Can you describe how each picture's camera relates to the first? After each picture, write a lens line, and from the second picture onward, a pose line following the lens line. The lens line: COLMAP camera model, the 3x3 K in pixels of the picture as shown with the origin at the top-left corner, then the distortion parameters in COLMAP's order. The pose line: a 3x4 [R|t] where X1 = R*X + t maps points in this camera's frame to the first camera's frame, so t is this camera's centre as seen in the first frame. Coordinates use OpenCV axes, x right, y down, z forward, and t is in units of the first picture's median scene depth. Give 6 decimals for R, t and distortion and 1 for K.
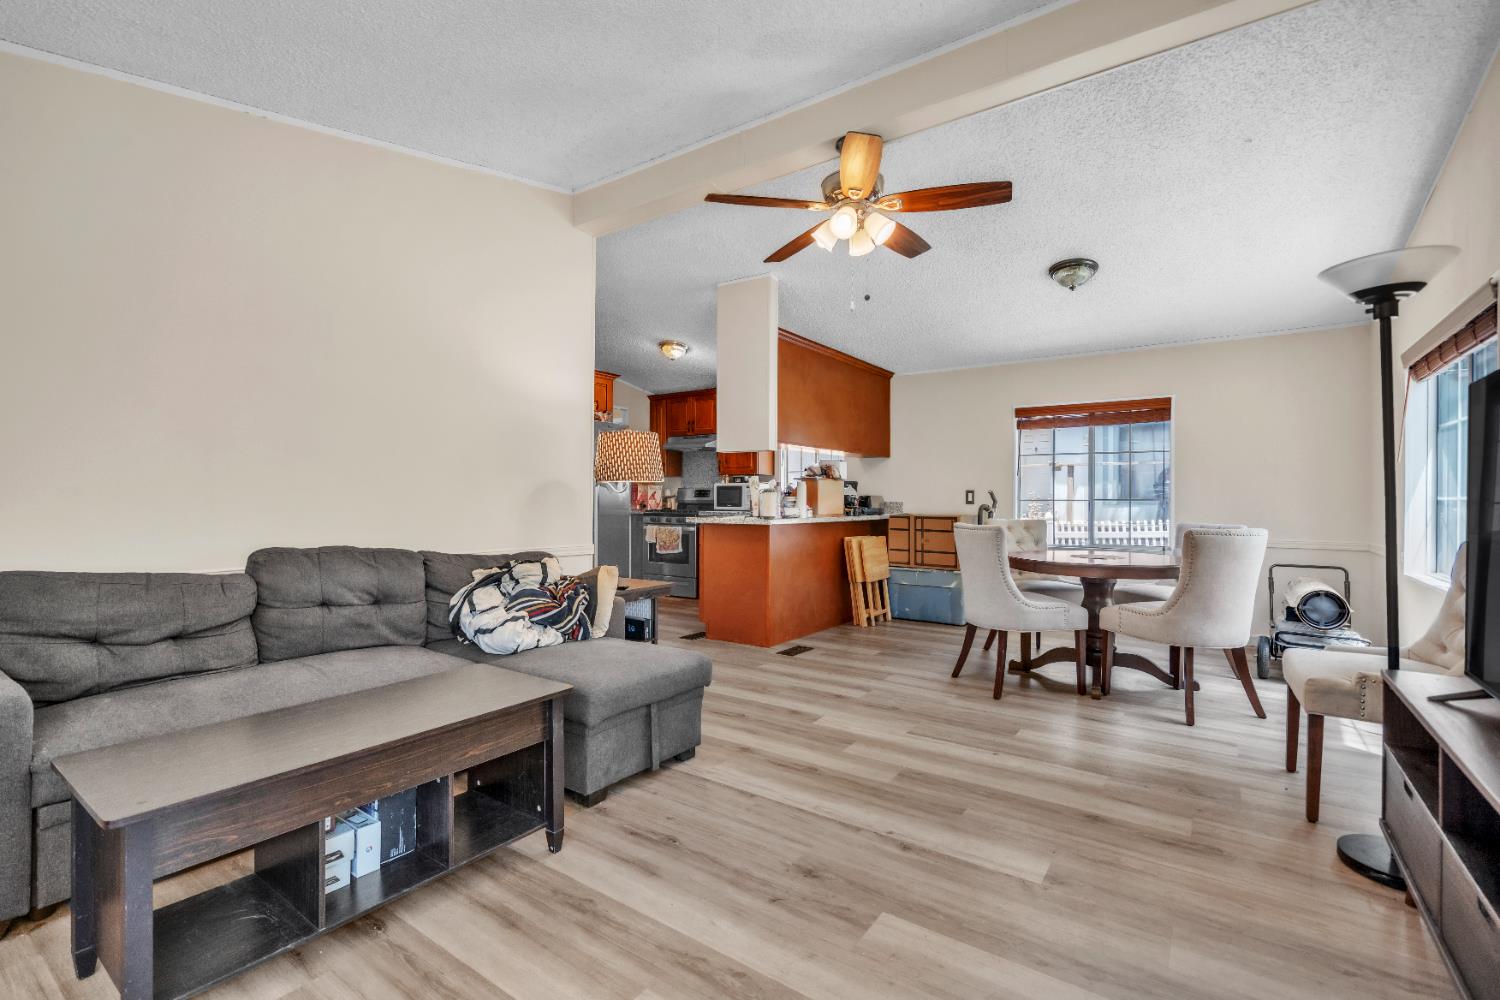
lens RADIAL K [[672.9, 0, 750.0], [0, 672.9, 500.0], [0, 0, 1]] dist [-0.001280, 0.000302]
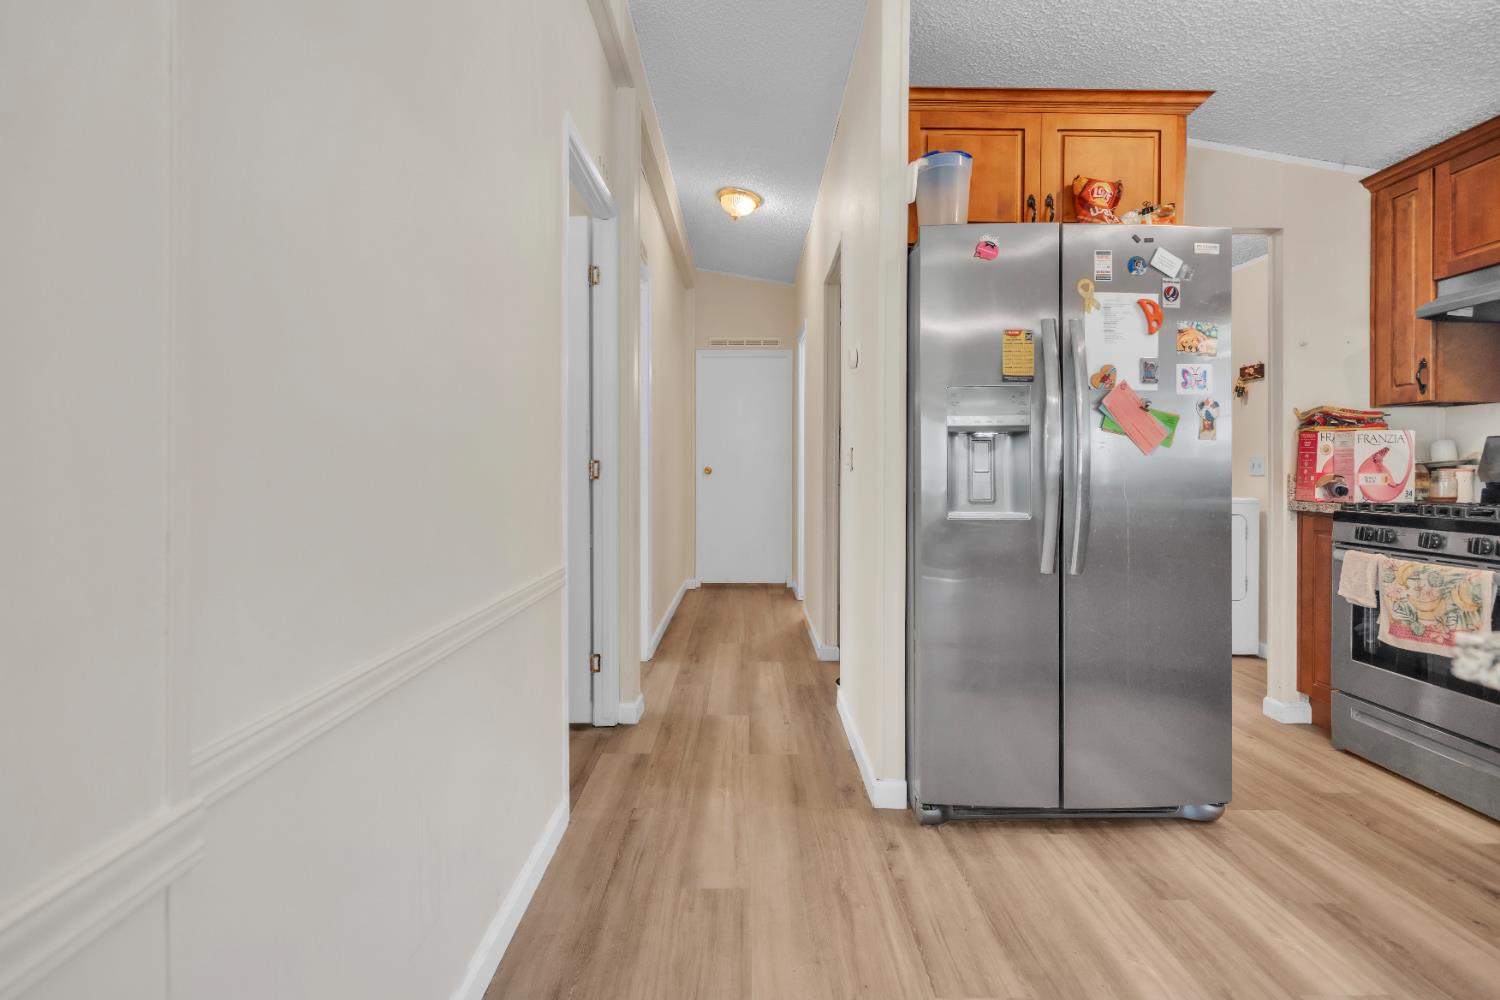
lens RADIAL K [[680.6, 0, 742.7], [0, 680.6, 470.0], [0, 0, 1]] dist [-0.002357, 0.000021]
pose [[0.568568, -0.003904, -0.822627, -0.057424], [0.002583, 0.999992, -0.002960, -0.002360], [0.822633, -0.000442, 0.568573, 0.715235]]
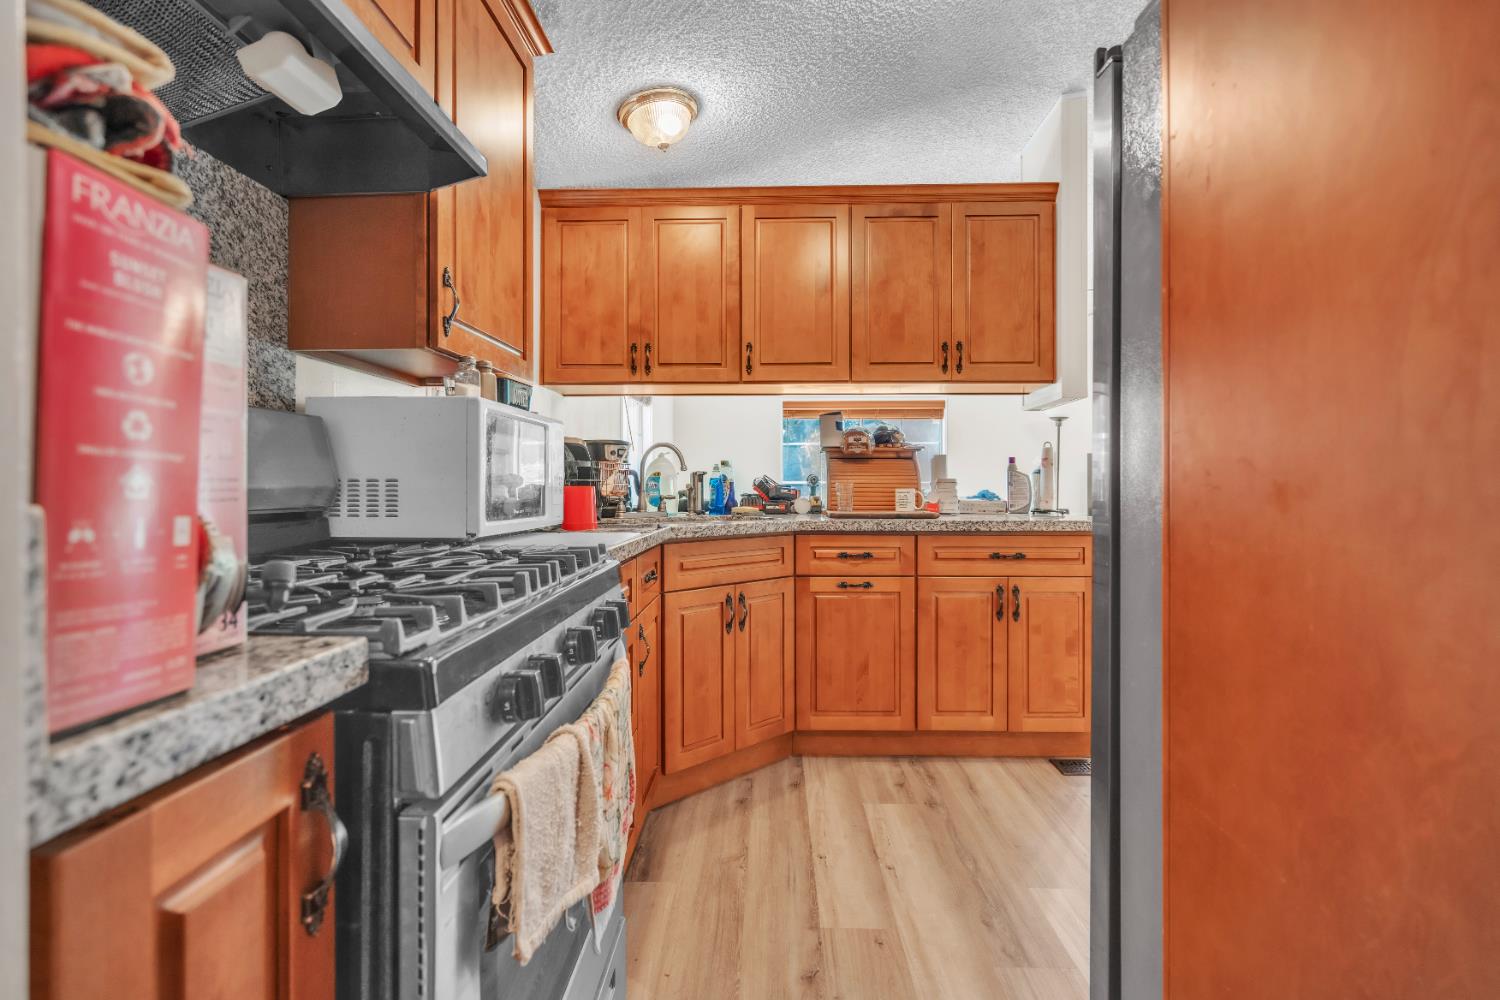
lens RADIAL K [[680.6, 0, 742.7], [0, 680.6, 470.0], [0, 0, 1]] dist [-0.002357, 0.000021]
pose [[-0.537733, 0.015031, 0.842981, -0.309577], [-0.005904, 0.999749, -0.021592, -0.000392], [-0.843094, -0.016588, -0.537510, 1.295976]]
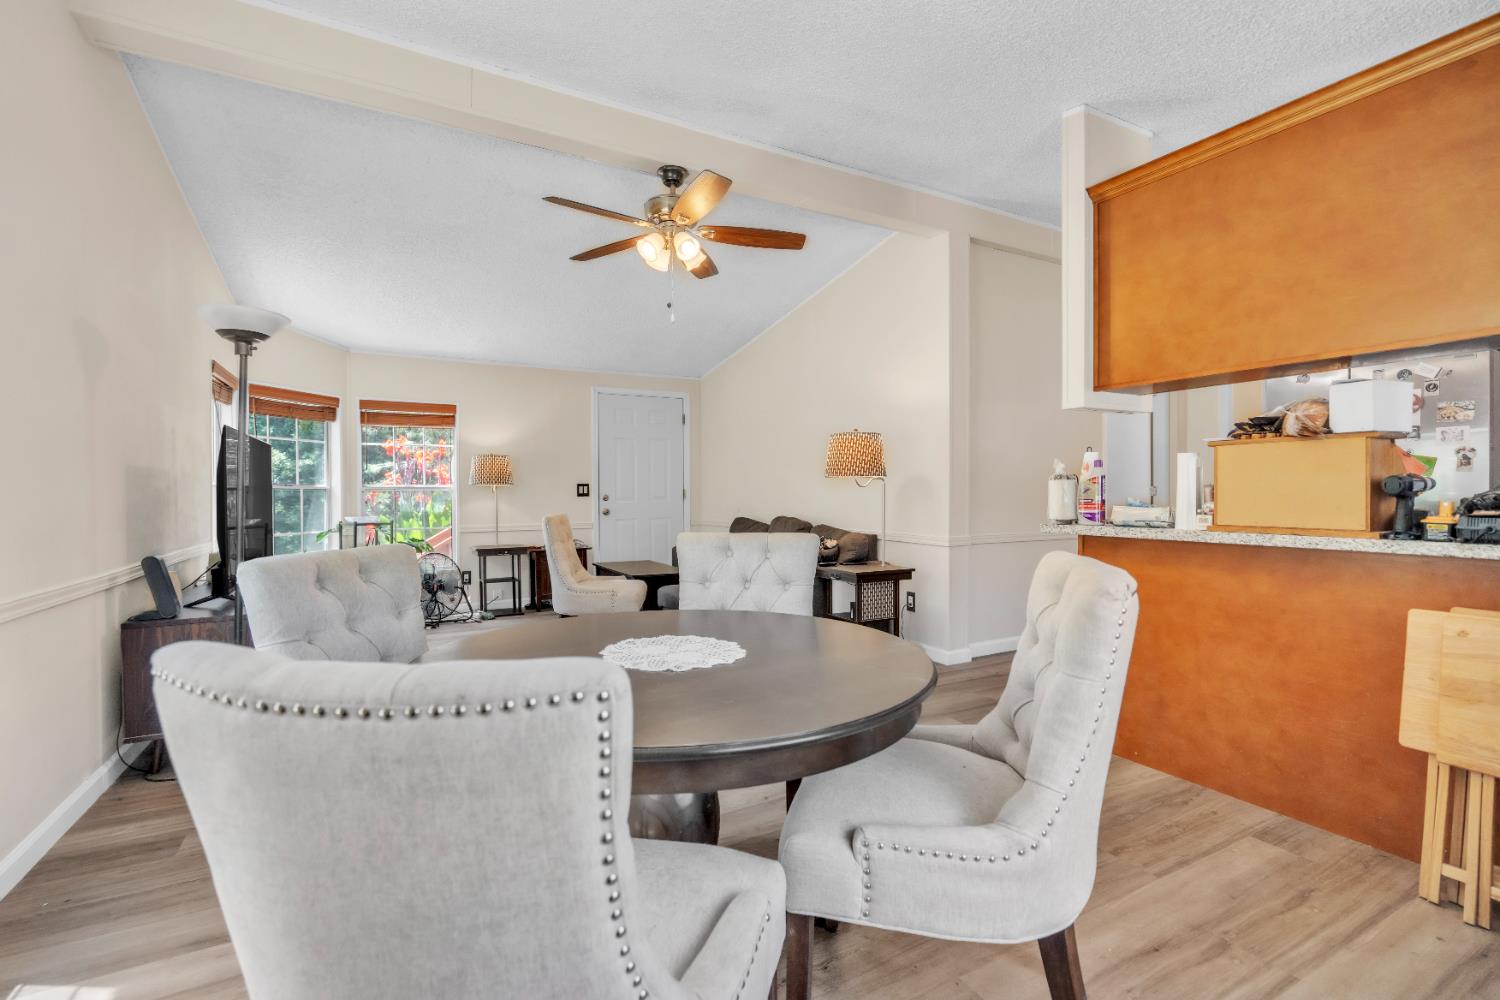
lens RADIAL K [[672.9, 0, 750.0], [0, 672.9, 500.0], [0, 0, 1]] dist [-0.001280, 0.000302]
pose [[-0.437694, 0.002896, -0.899119, 0.543211], [0.001436, 0.999996, 0.002522, 0.003564], [0.899123, -0.000188, -0.437696, 0.806158]]
